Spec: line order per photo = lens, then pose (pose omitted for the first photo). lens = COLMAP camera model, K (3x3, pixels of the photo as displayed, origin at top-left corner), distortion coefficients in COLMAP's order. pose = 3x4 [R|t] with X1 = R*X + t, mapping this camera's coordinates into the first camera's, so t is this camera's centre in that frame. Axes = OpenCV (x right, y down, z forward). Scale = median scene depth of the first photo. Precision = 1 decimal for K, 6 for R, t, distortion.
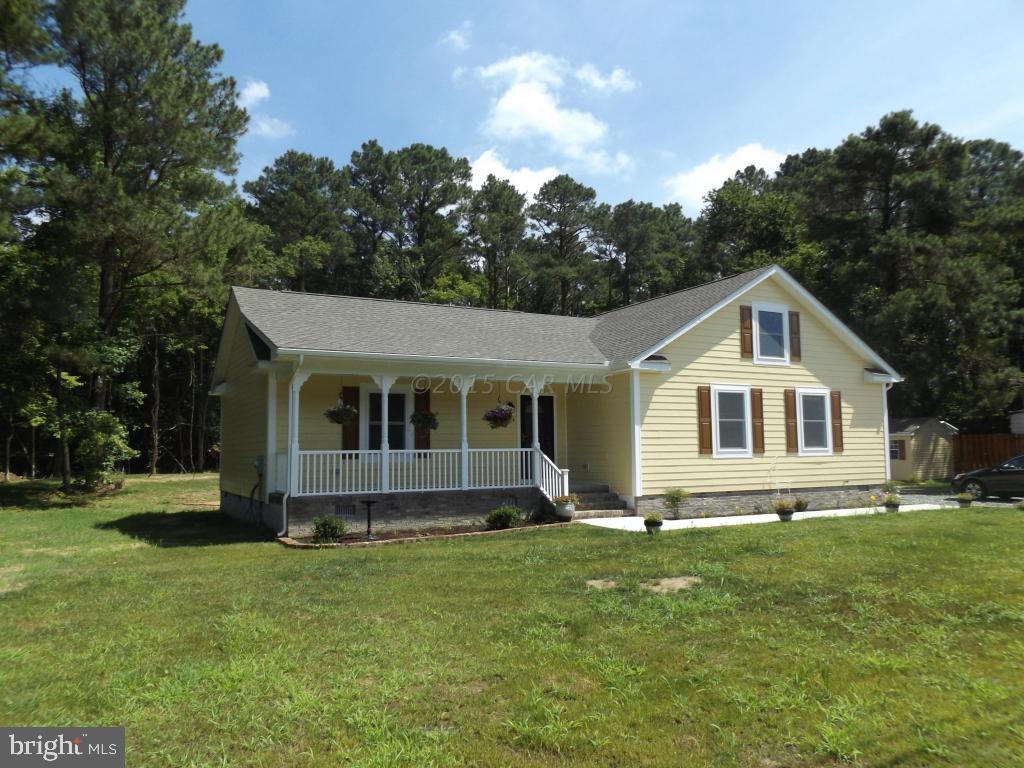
lens RADIAL K [[762.5, 0, 508.9], [0, 762.5, 383.7], [0, 0, 1]] dist [-0.011643, 0.009227]
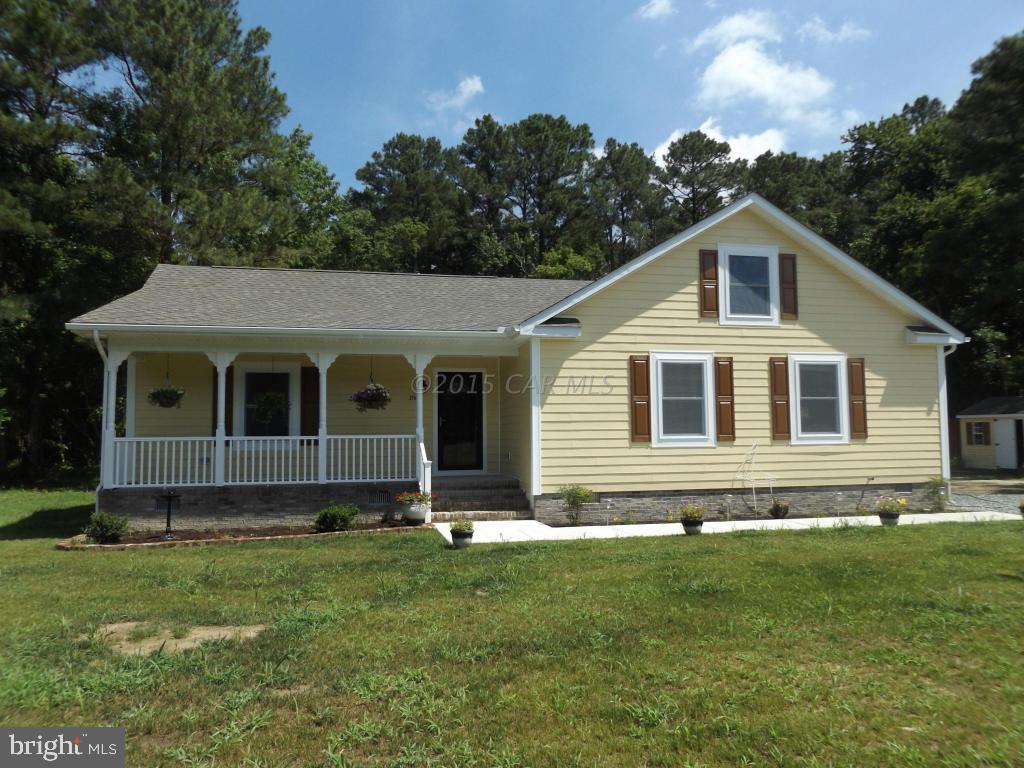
lens RADIAL K [[762.5, 0, 507.3], [0, 762.5, 381.9], [0, 0, 1]] dist [-0.011643, 0.009227]
pose [[0.963450, -0.017835, -0.267293, 0.289981], [0.023253, 0.999583, 0.017120, 0.012185], [0.266876, -0.022710, 0.963463, 0.182389]]
